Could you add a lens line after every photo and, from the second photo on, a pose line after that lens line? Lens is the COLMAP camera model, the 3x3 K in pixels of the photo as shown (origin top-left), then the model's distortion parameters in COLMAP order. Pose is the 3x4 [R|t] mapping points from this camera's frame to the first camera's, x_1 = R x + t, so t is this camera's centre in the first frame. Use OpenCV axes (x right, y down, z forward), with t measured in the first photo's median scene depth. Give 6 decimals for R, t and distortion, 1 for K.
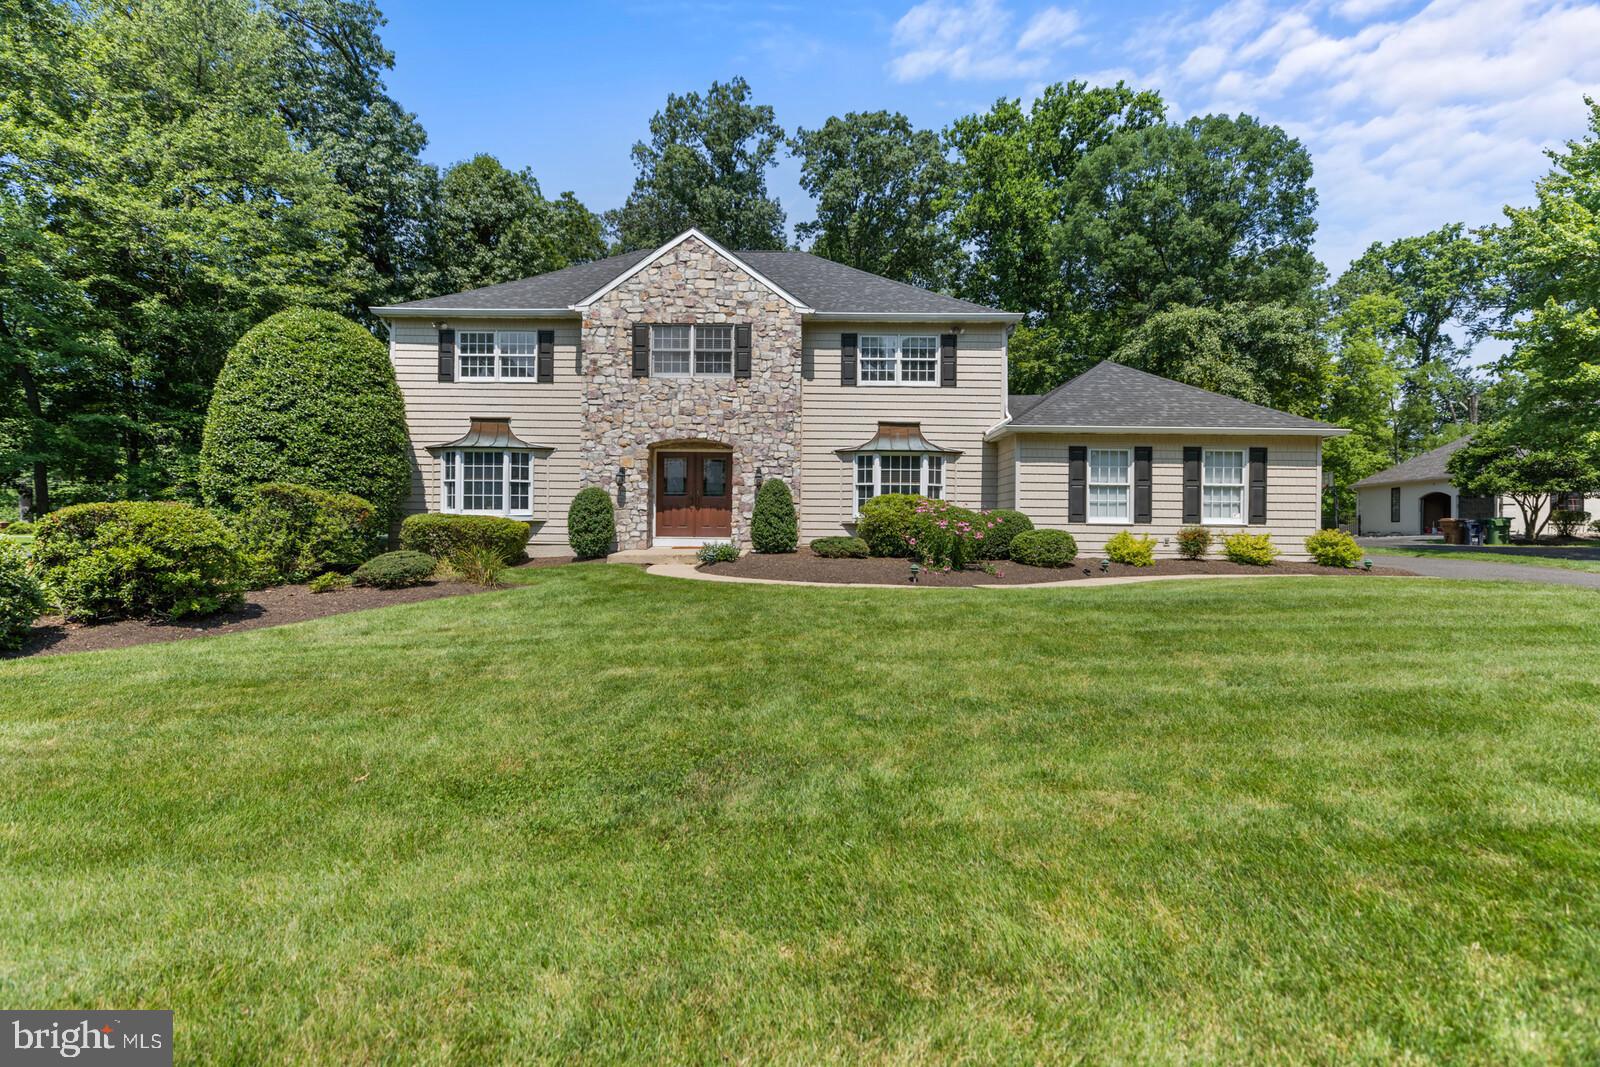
lens RADIAL K [[704.4, 0, 807.2], [0, 704.4, 528.8], [0, 0, 1]] dist [0.000734, 0.000803]
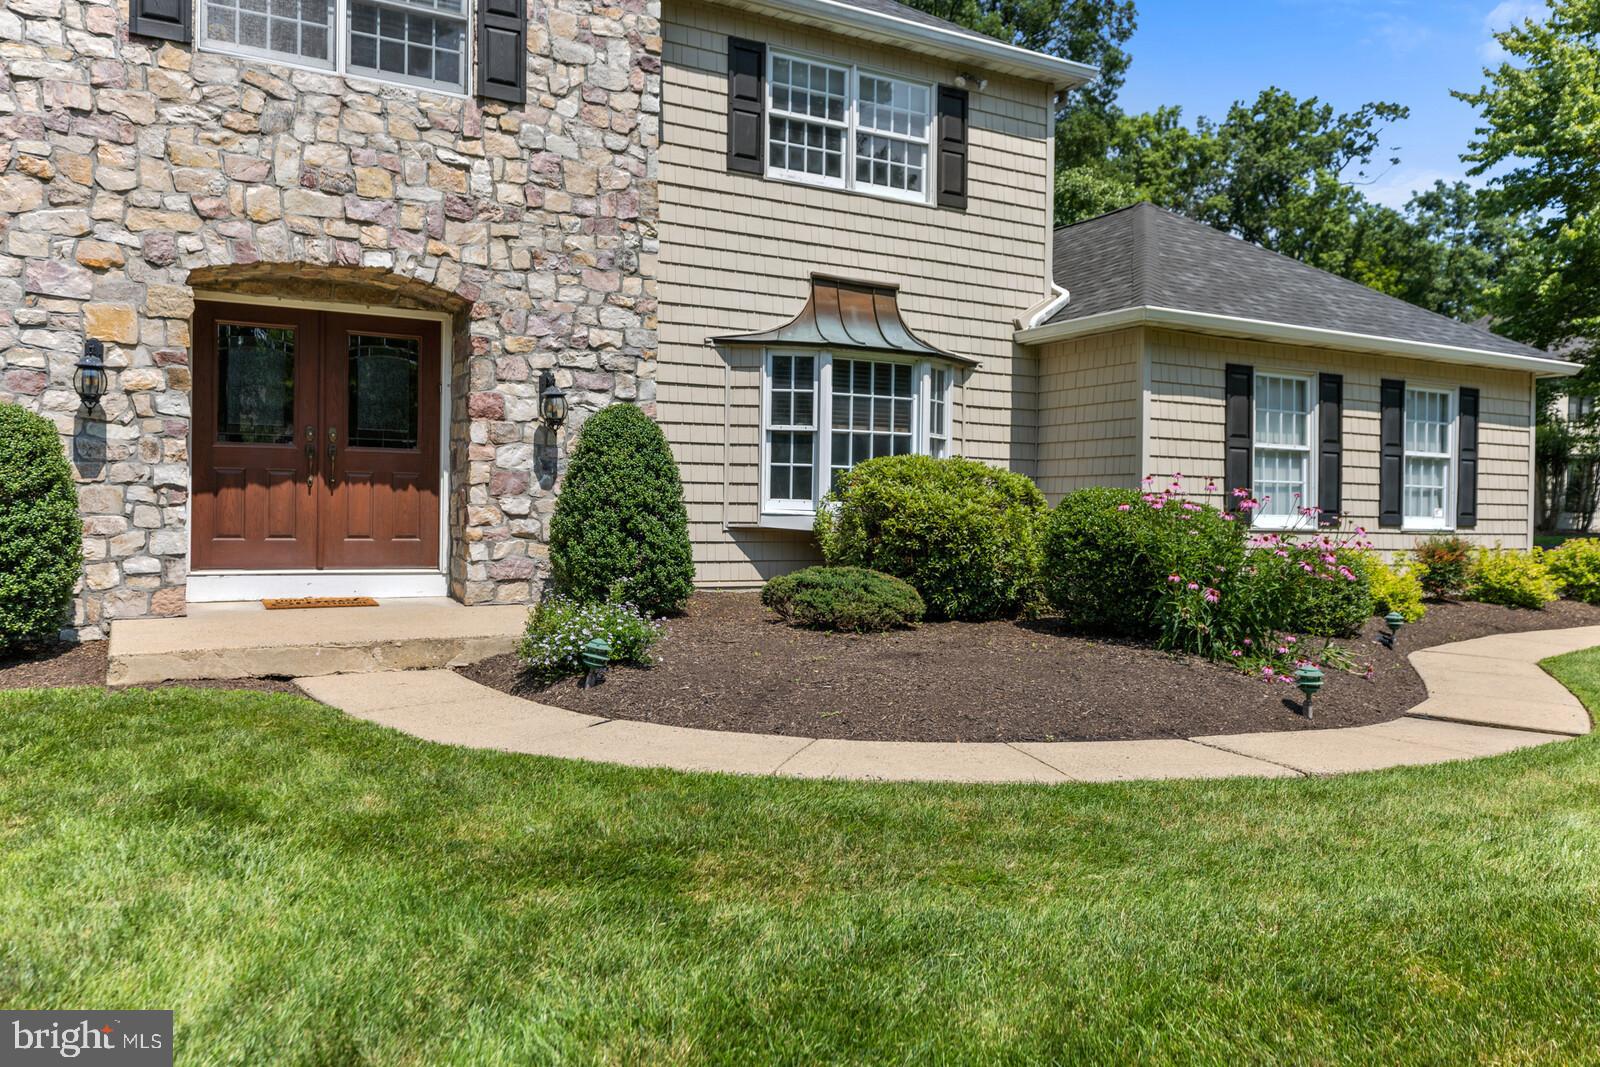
lens RADIAL K [[1203.4, 0, 802.8], [0, 1203.4, 521.3], [0, 0, 1]] dist [0.005997, -0.003421]
pose [[0.871036, -0.000673, 0.491219, -0.250830], [-0.004099, 0.999954, 0.008639, -0.017397], [-0.491202, -0.009539, 0.870993, 0.416818]]
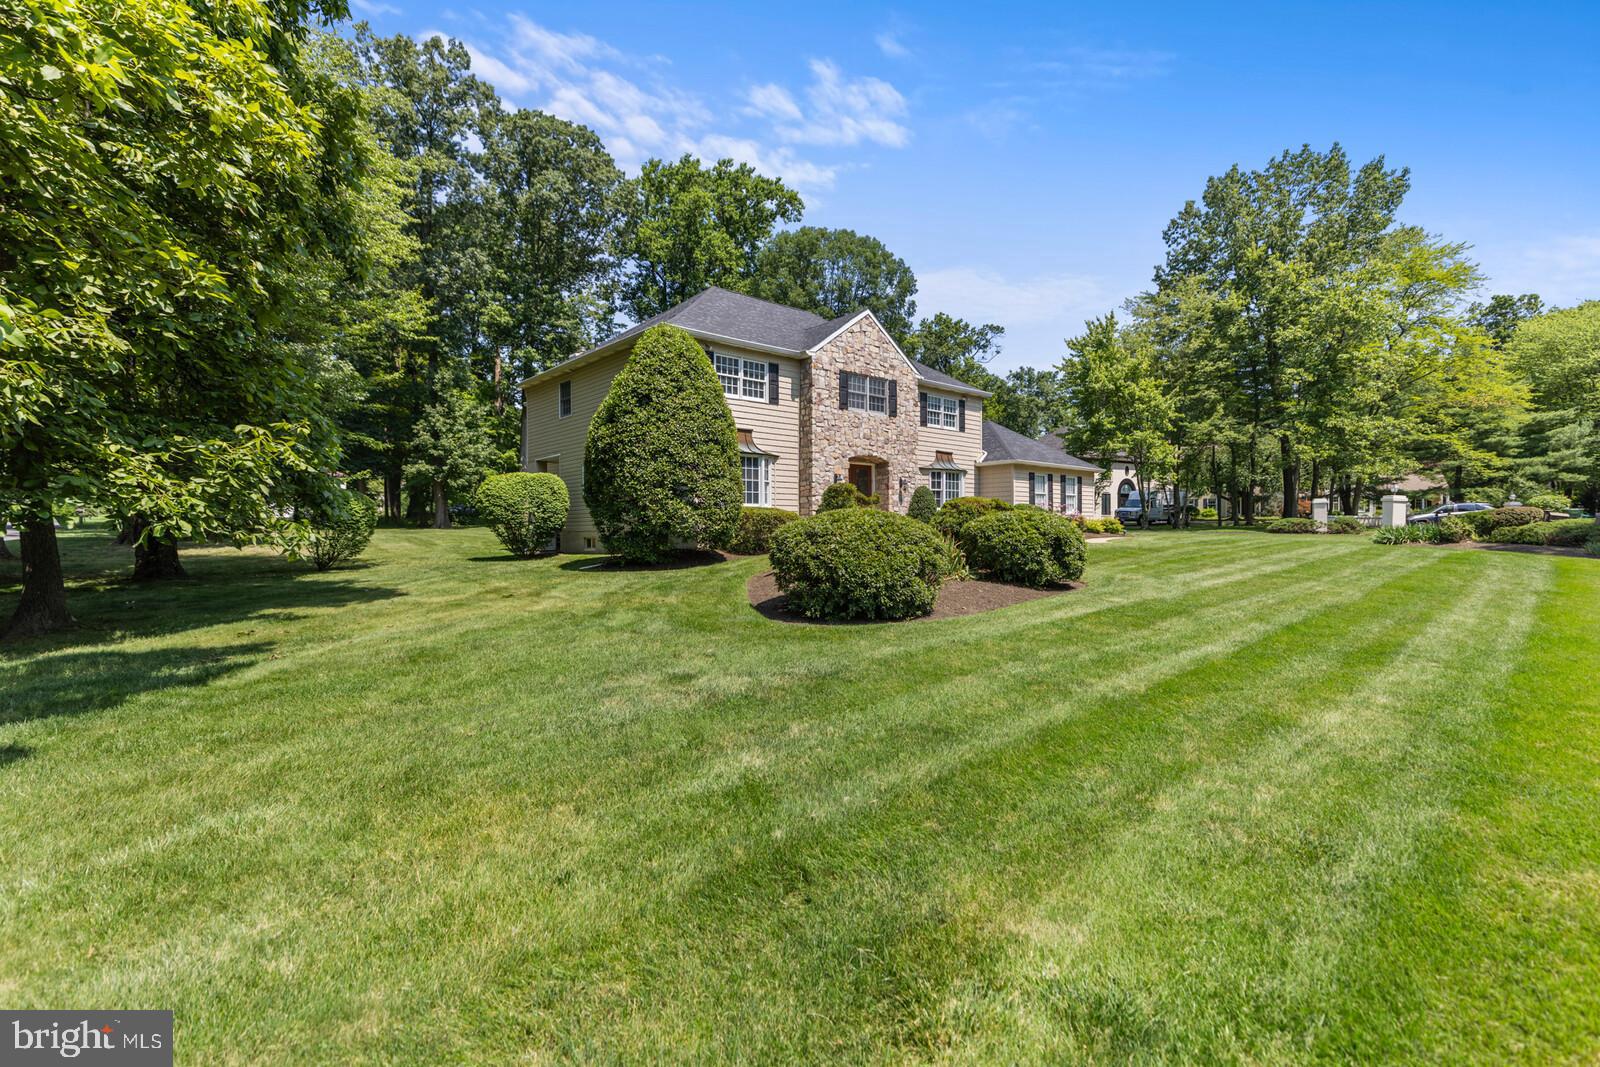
lens RADIAL K [[704.4, 0, 802.5], [0, 704.4, 532.8], [0, 0, 1]] dist [0.000734, 0.000803]
pose [[0.750493, -0.017527, 0.660646, -1.221456], [0.013458, 0.999846, 0.011239, 0.011760], [-0.660741, 0.000456, 0.750614, 0.008518]]
